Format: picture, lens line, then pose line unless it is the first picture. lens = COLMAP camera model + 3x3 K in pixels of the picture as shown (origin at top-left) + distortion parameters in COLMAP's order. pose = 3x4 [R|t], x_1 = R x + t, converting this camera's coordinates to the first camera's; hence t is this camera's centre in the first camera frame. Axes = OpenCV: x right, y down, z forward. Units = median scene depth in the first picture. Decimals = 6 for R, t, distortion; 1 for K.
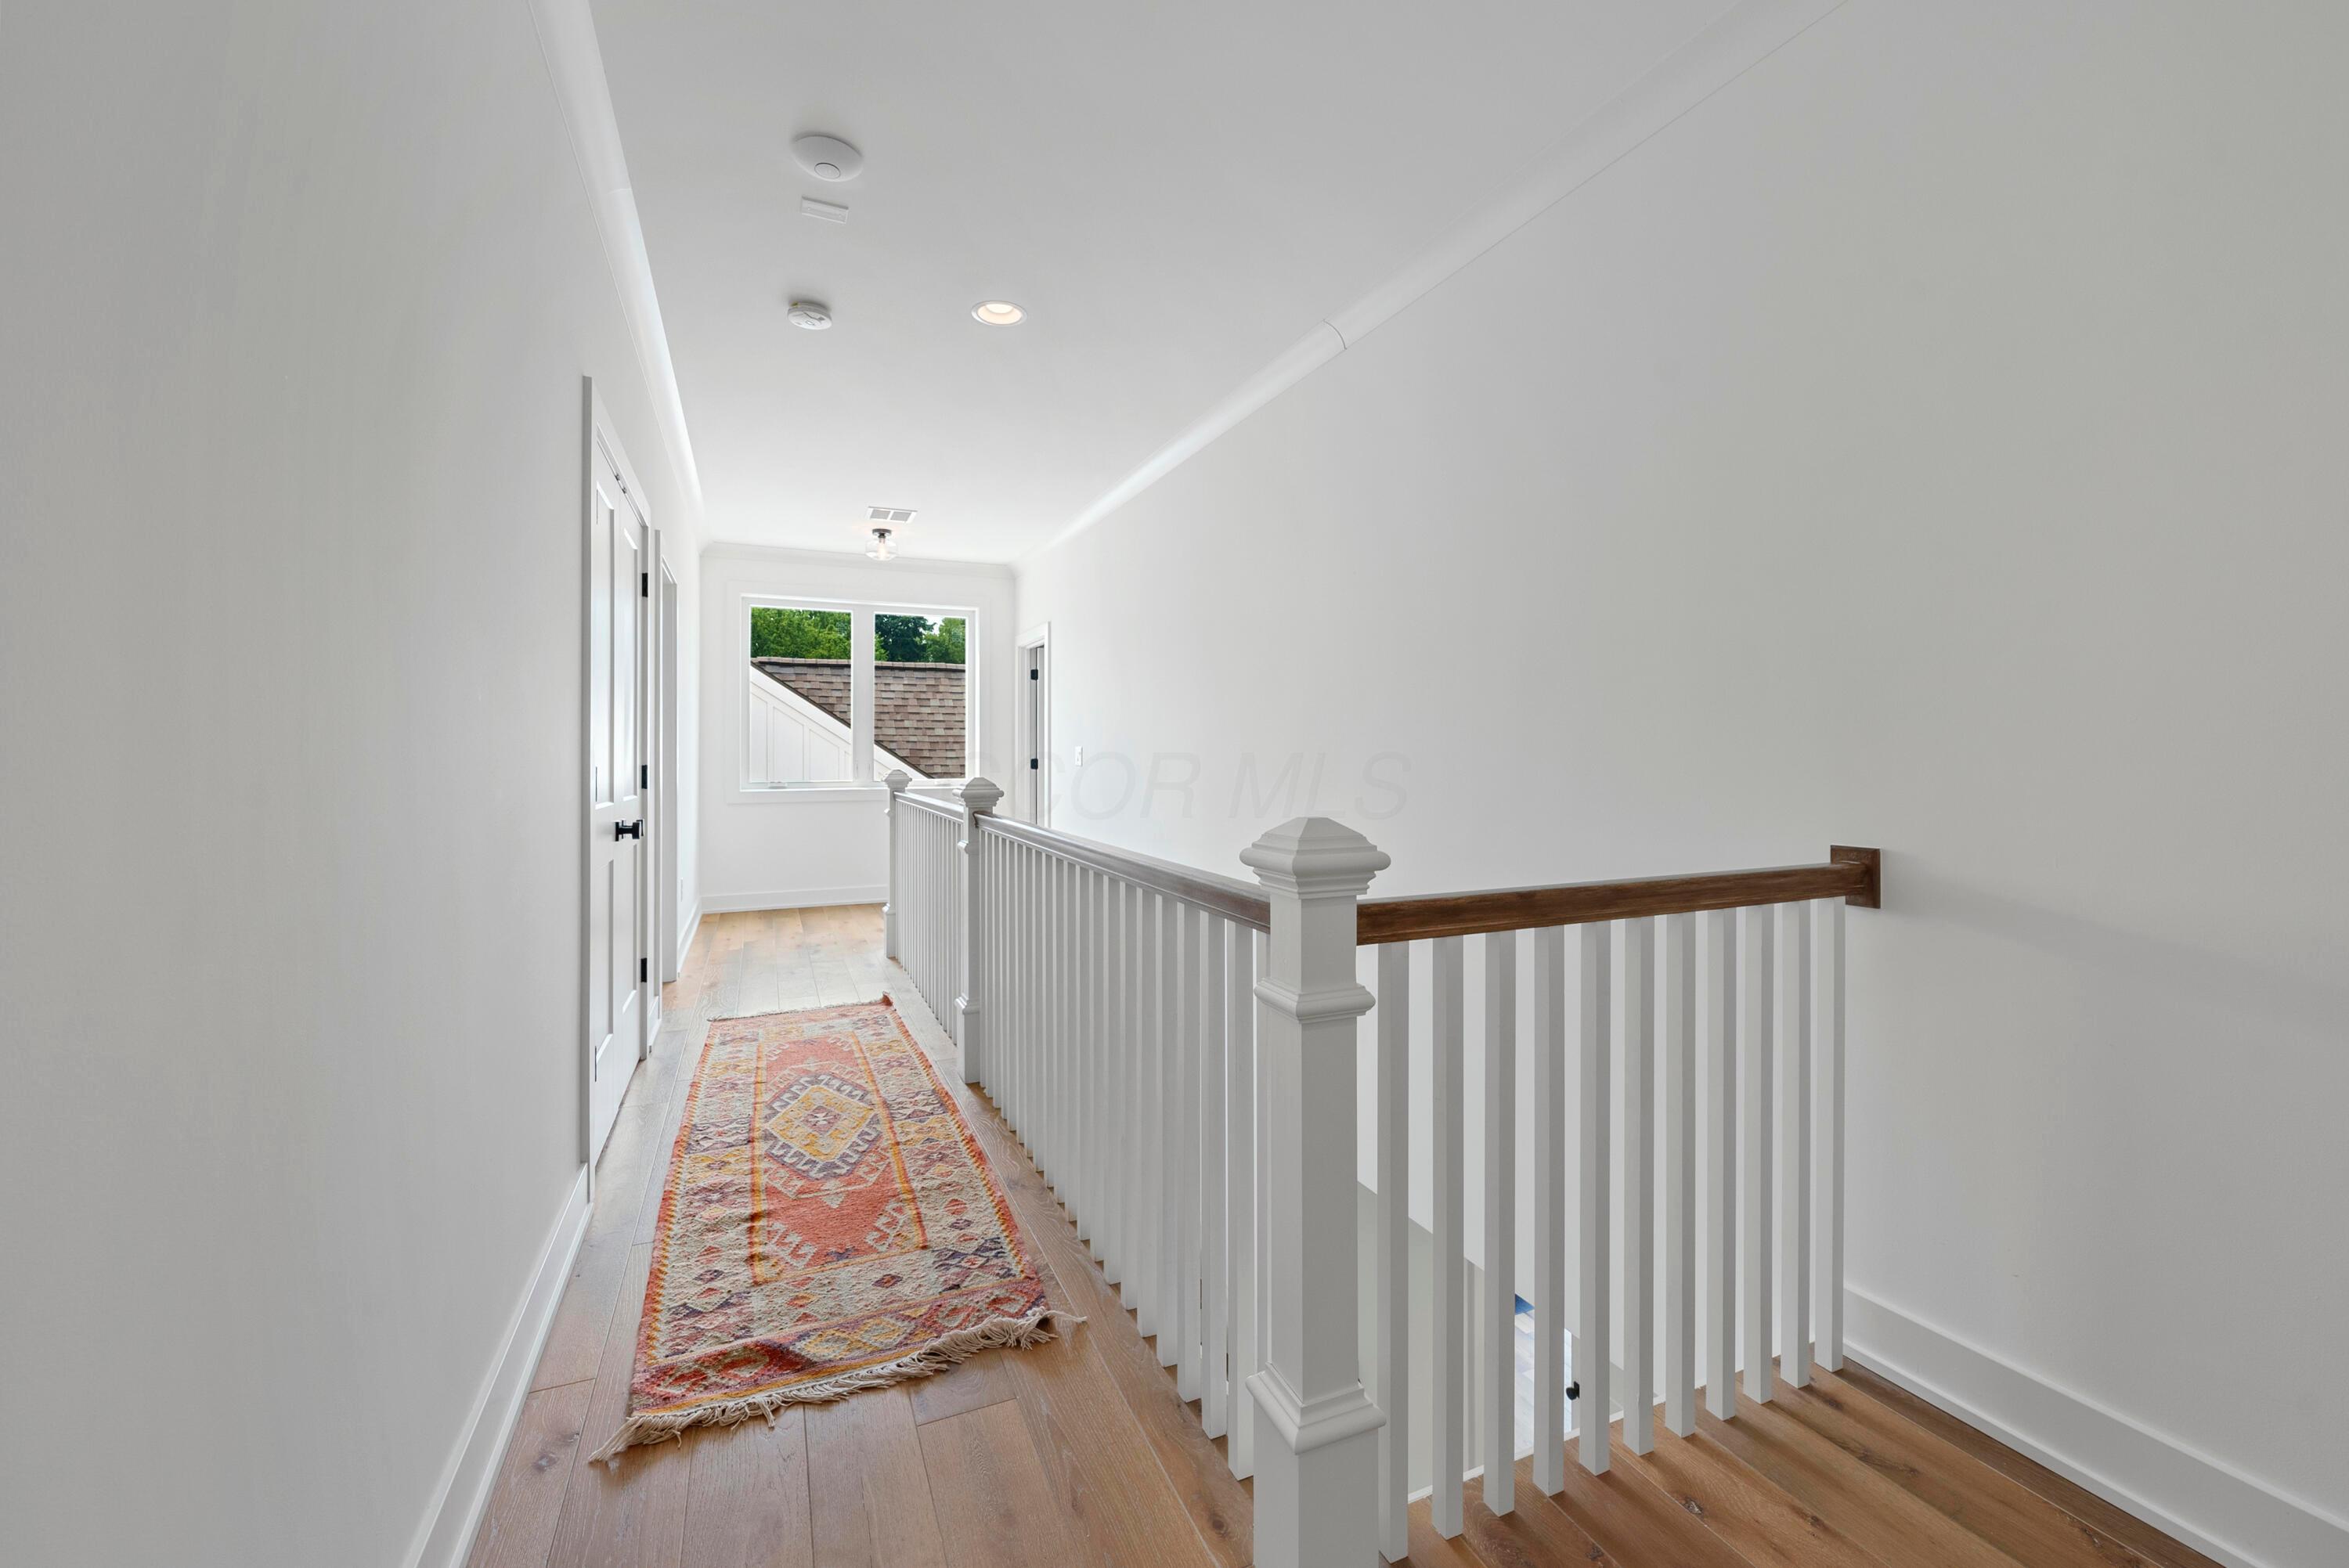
lens RADIAL K [[945.5, 0, 1175.0], [0, 945.5, 766.6], [0, 0, 1]] dist [-0.000103, -0.000038]
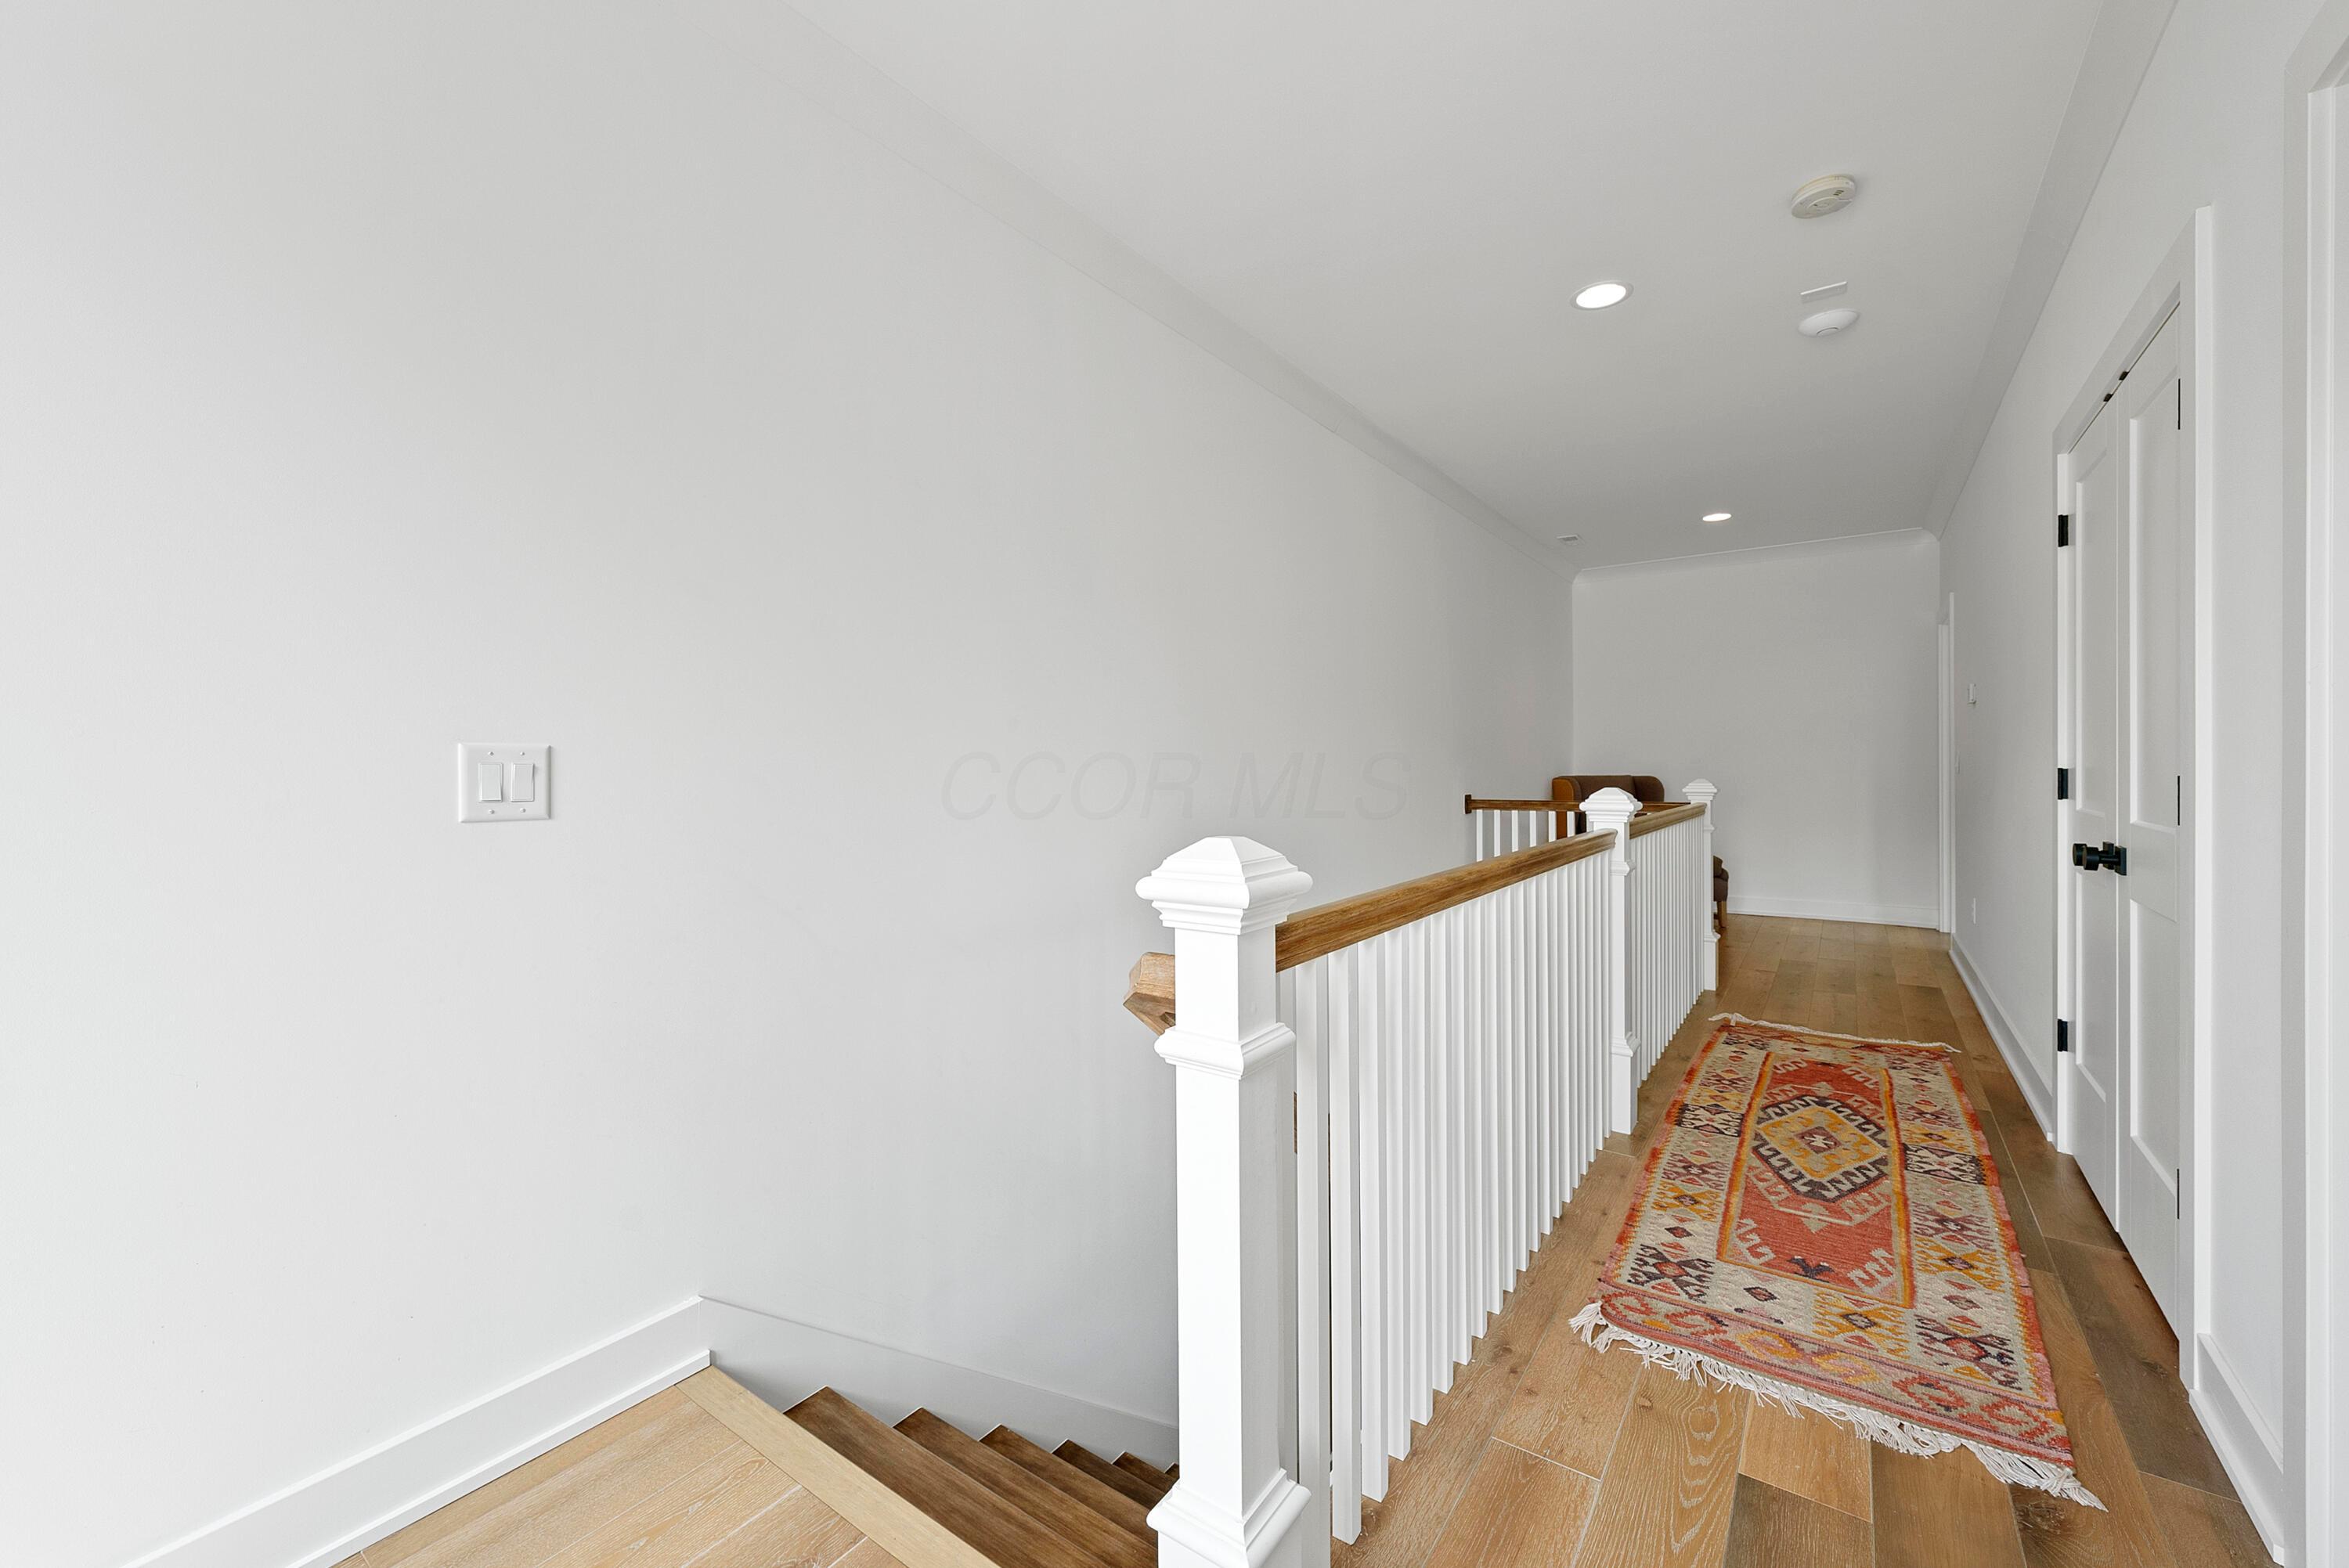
lens RADIAL K [[945.5, 0, 1172.9], [0, 945.5, 767.8], [0, 0, 1]] dist [-0.000103, -0.000038]
pose [[-0.514426, -0.006744, 0.857508, -0.855511], [0.010928, 0.999836, 0.014420, -0.028010], [-0.857465, 0.016789, -0.514268, 2.045441]]
